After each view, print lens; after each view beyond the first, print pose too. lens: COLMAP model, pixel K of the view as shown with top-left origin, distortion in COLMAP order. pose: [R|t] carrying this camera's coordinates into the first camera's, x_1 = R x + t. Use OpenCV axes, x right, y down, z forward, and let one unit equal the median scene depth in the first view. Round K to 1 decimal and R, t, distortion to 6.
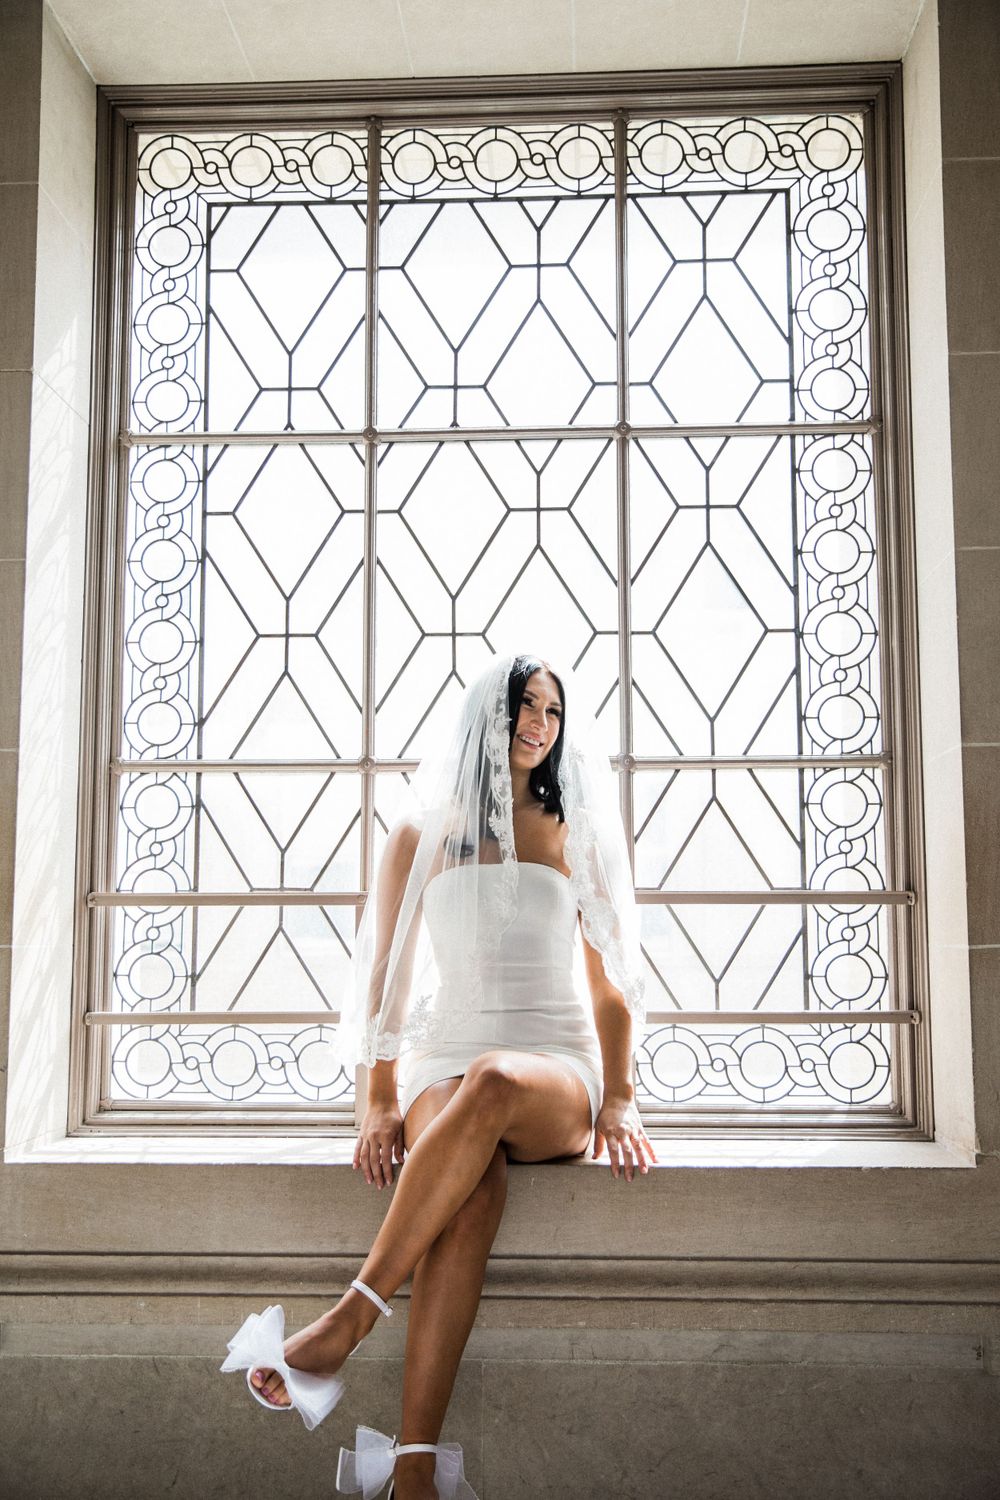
lens RADIAL K [[1604.5, 0, 497.4], [0, 1604.5, 742.2], [0, 0, 1]] dist [0.003828, 0.000000]
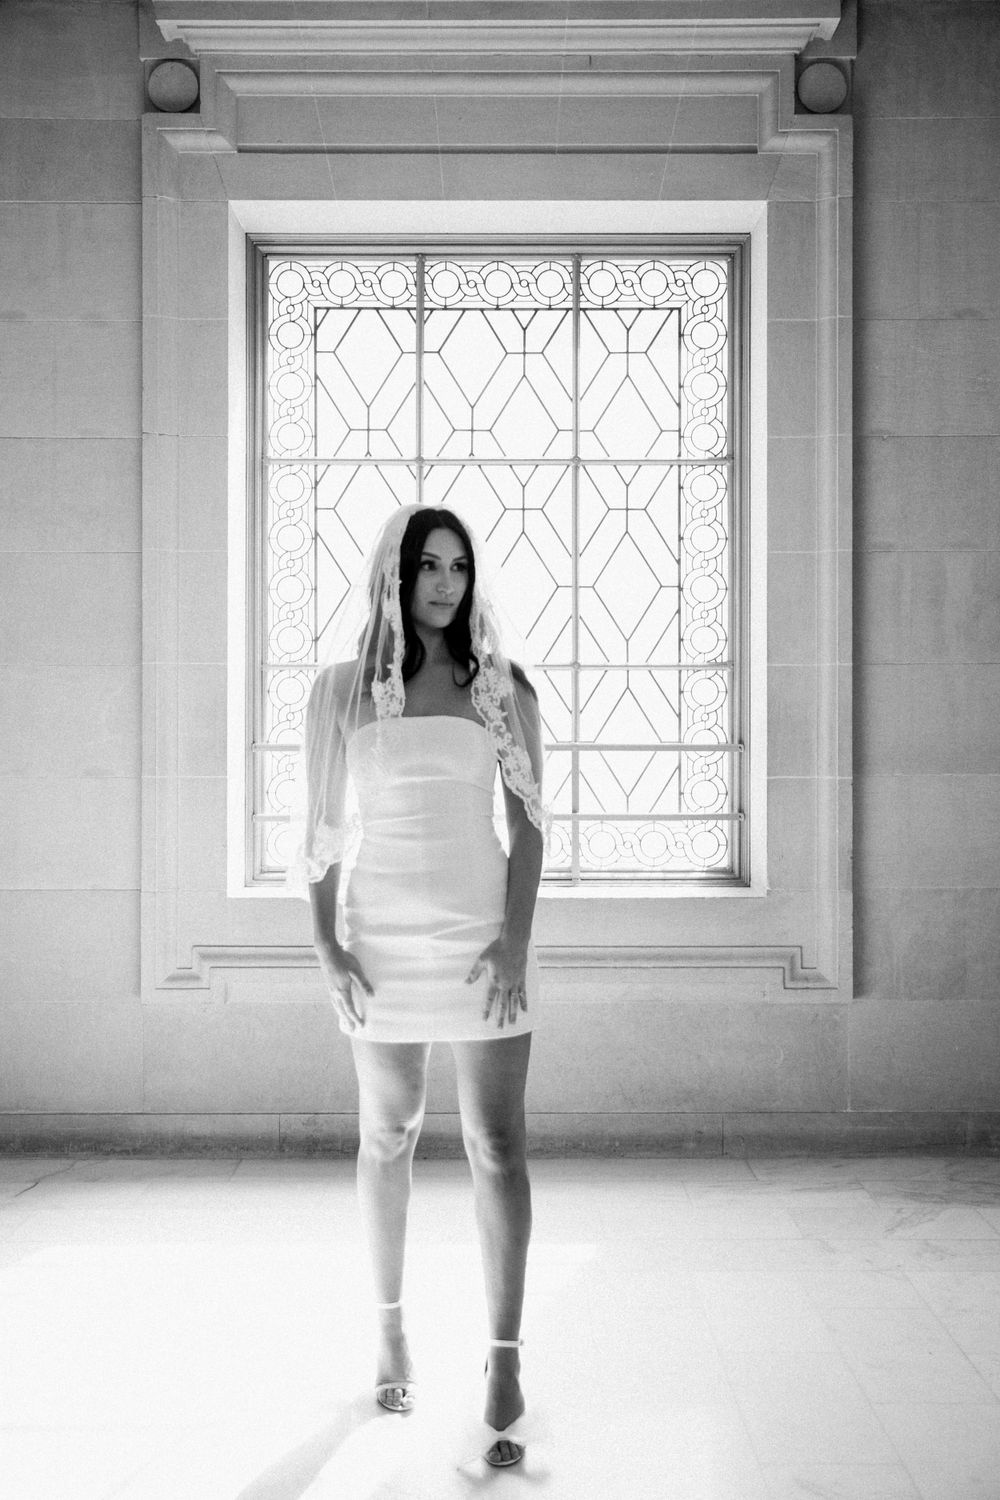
lens RADIAL K [[1604.5, 0, 497.5], [0, 1604.5, 744.9], [0, 0, 1]] dist [0.003828, 0.000000]
pose [[0.998583, 0.001288, 0.053197, -0.086687], [-0.007547, 0.993029, 0.117627, -0.098520], [-0.052675, -0.117862, 0.991632, -0.637035]]
